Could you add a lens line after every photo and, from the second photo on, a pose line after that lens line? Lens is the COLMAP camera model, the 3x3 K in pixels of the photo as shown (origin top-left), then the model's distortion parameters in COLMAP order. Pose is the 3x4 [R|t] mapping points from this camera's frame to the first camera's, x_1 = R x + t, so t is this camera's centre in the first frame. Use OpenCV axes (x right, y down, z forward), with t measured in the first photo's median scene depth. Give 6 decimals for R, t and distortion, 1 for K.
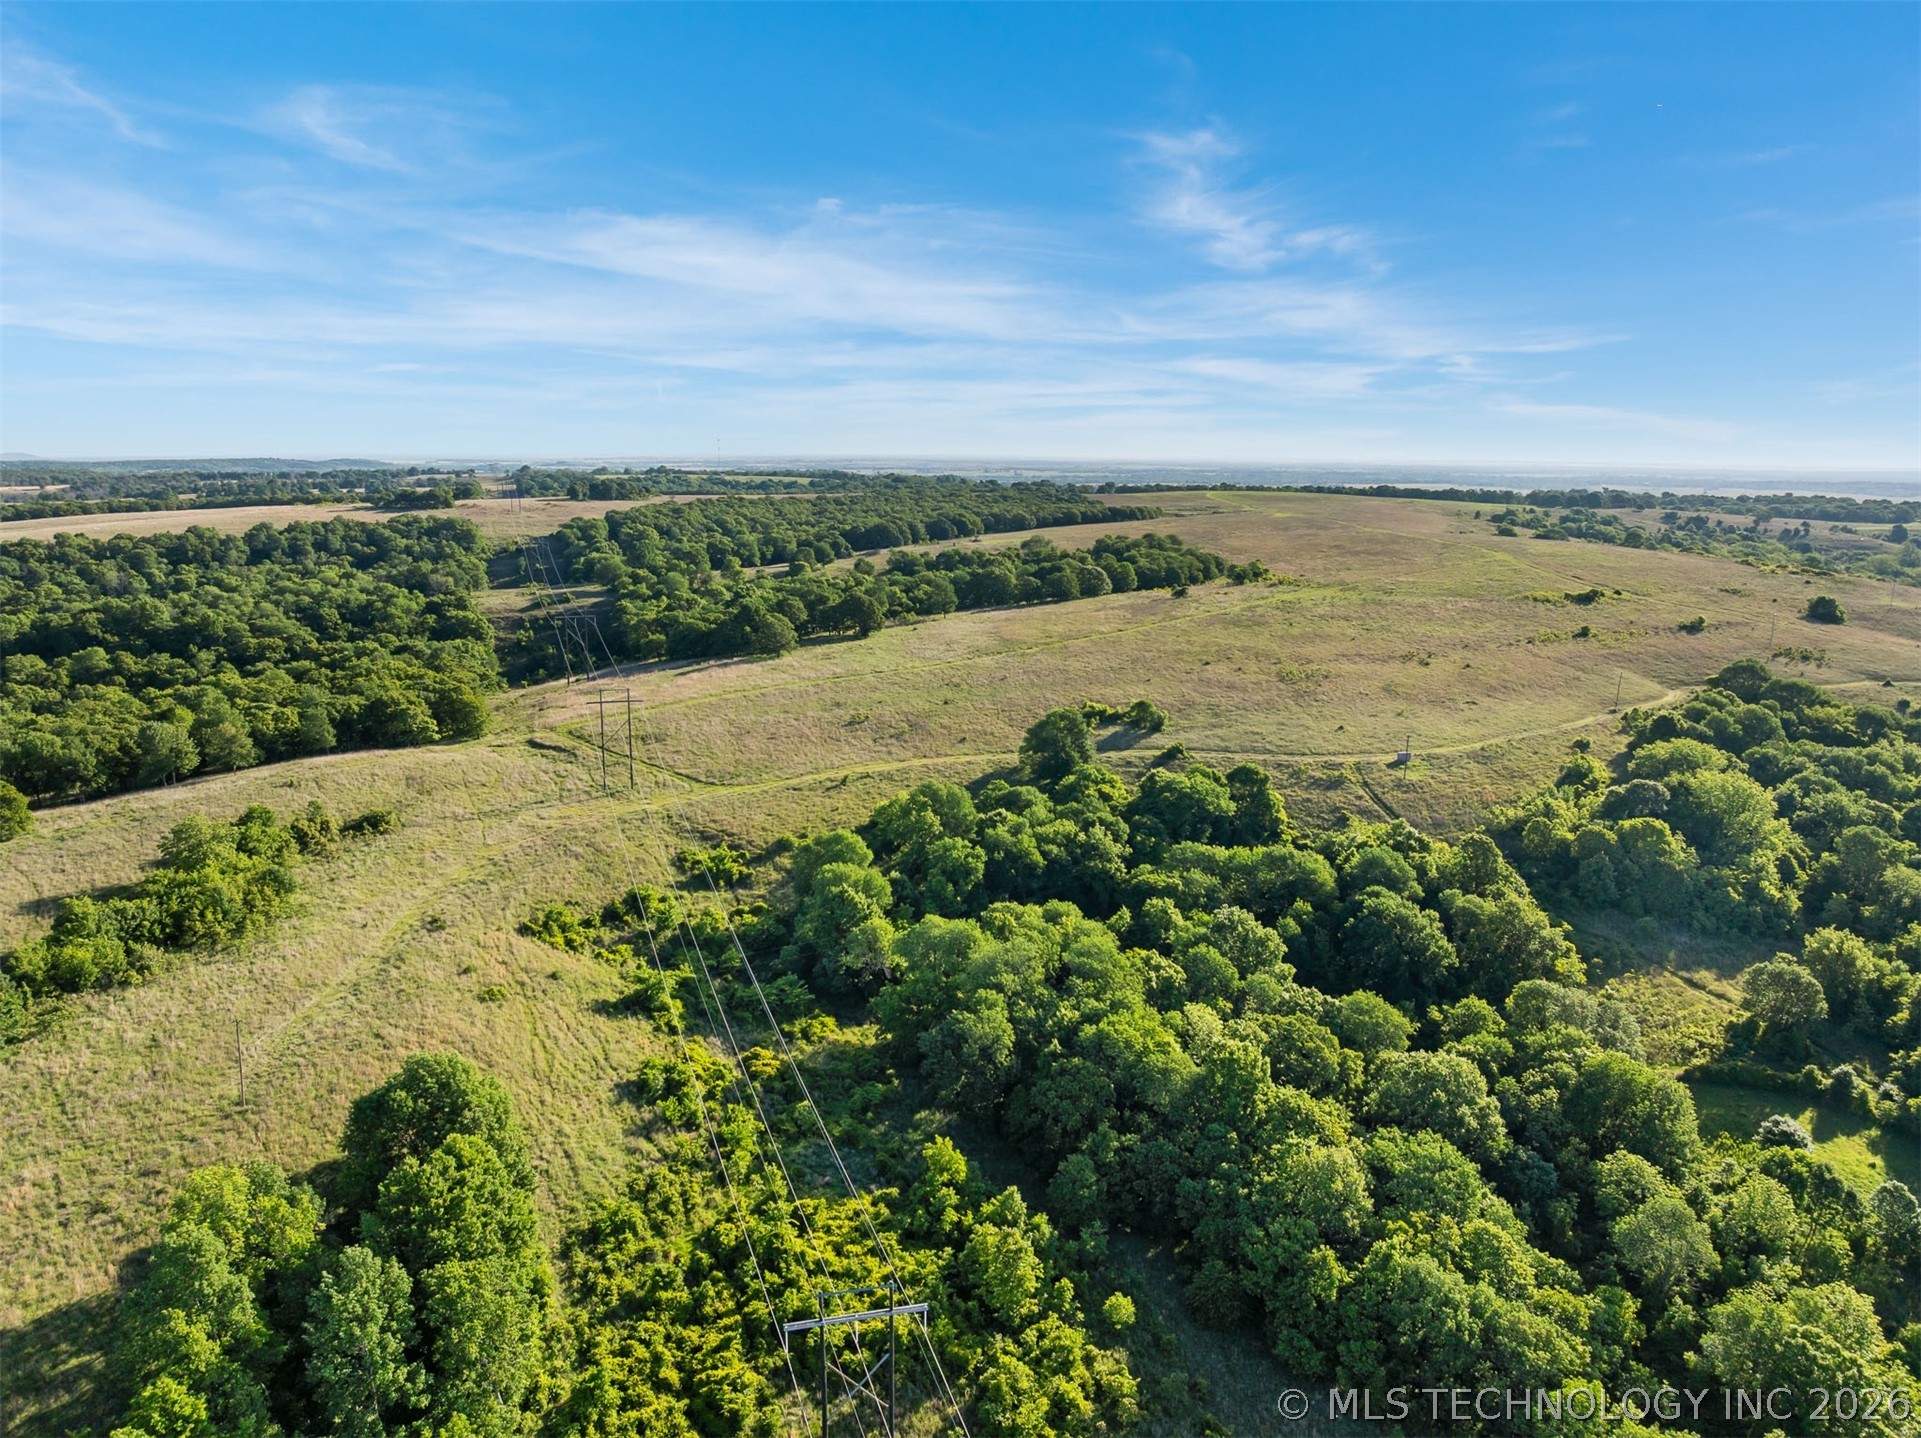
lens RADIAL K [[1365.7, 0, 970.4], [0, 1365.7, 711.9], [0, 0, 1]] dist [-0.073162, 0.045944]
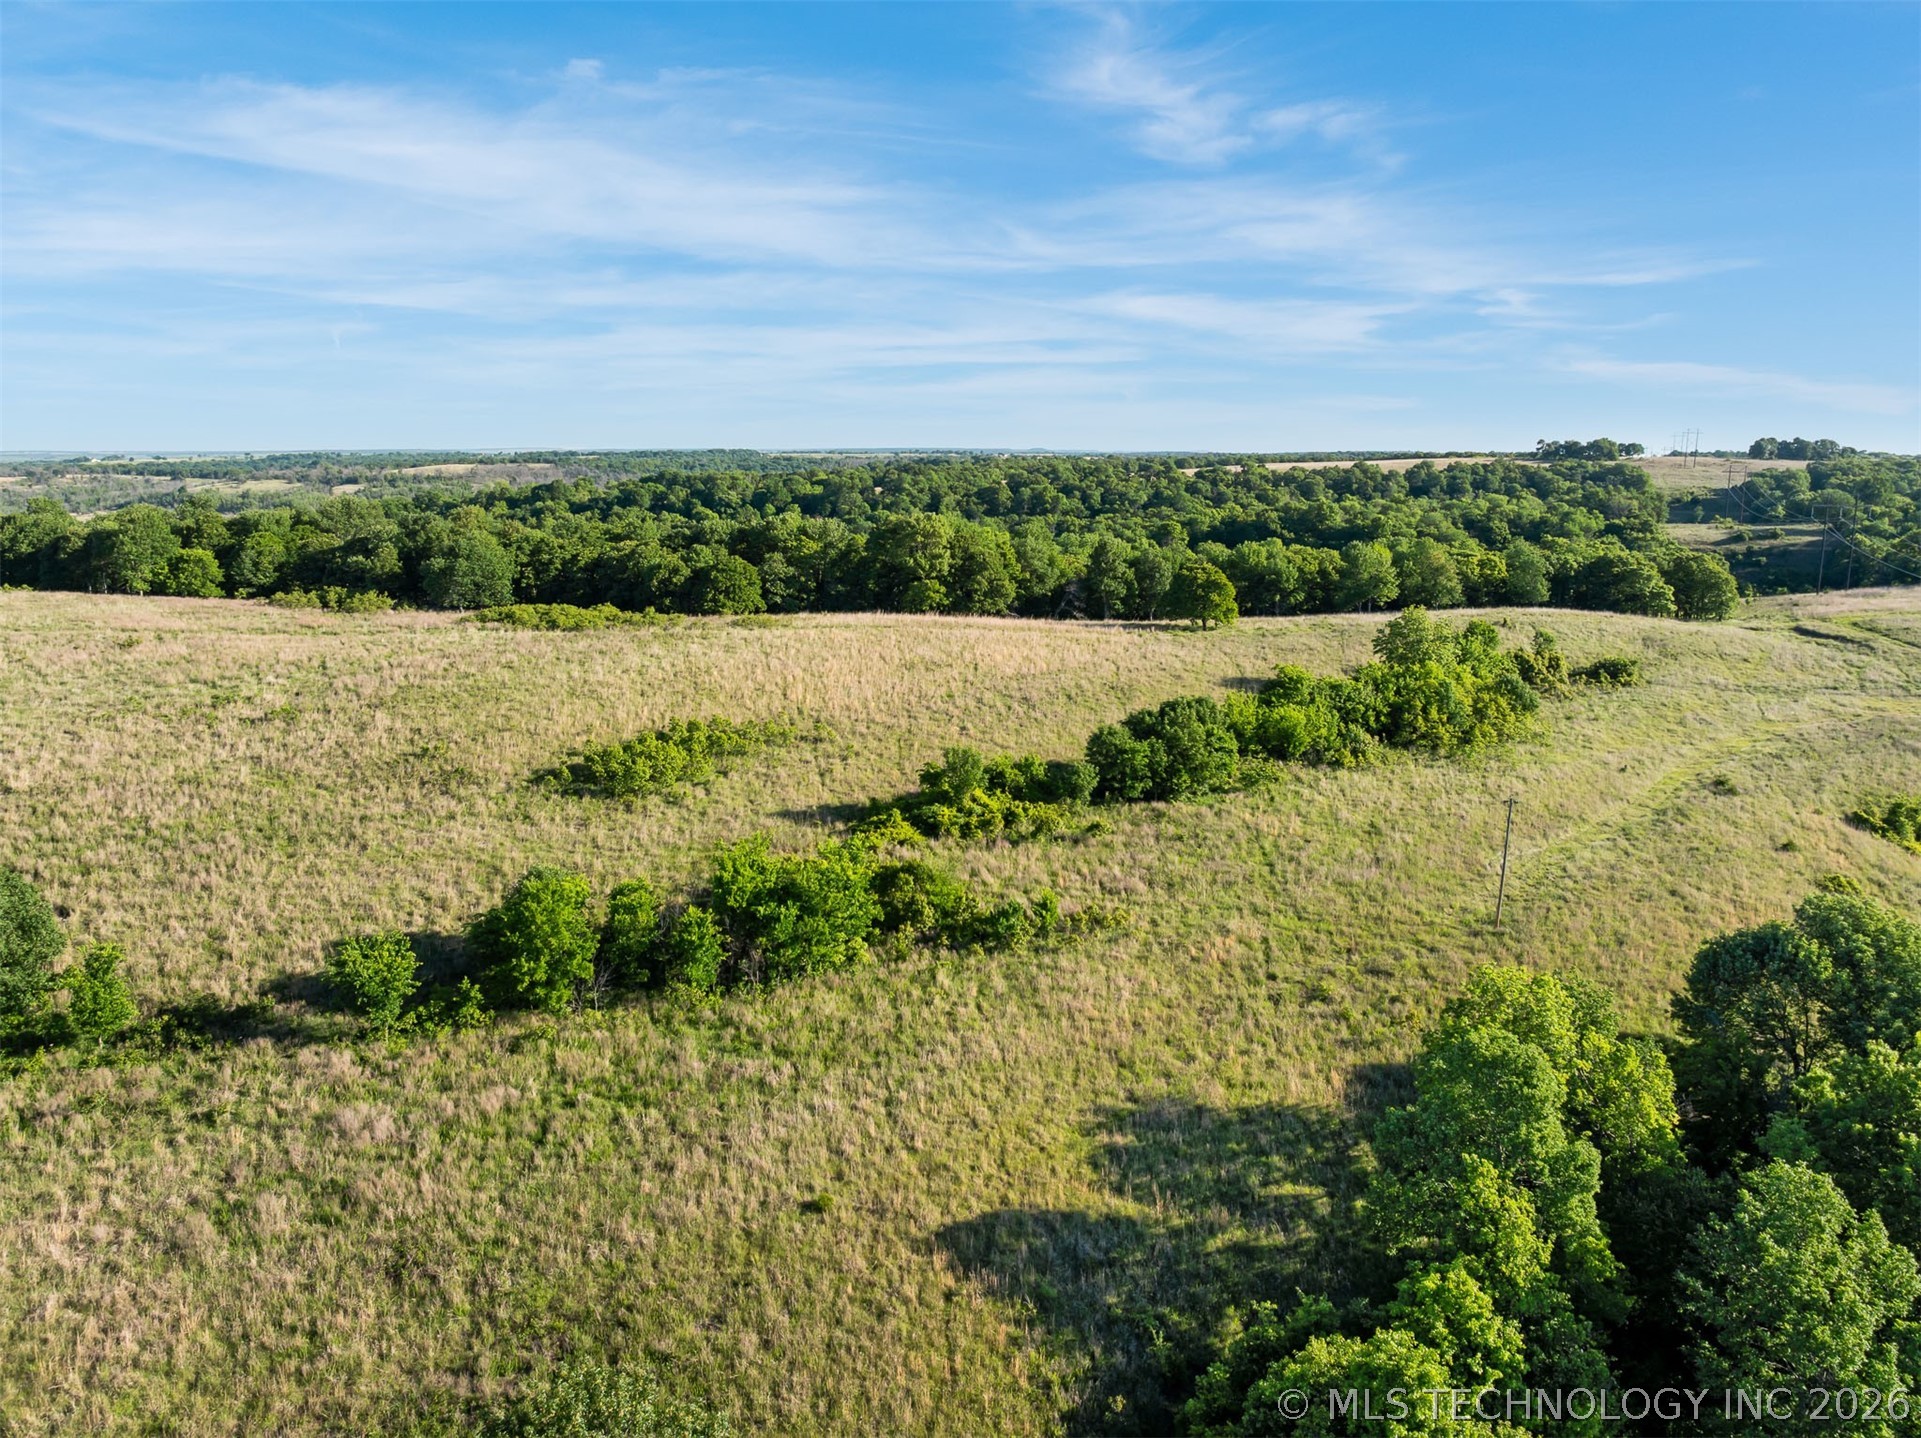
lens RADIAL K [[1380.8, 0, 960.5], [0, 1380.8, 719.0], [0, 0, 1]] dist [-0.076506, 0.027676]
pose [[0.706248, 0.139002, -0.694184, -0.233752], [-0.133120, 0.989119, 0.062626, 0.158747], [0.695336, 0.048180, 0.717068, 0.264335]]
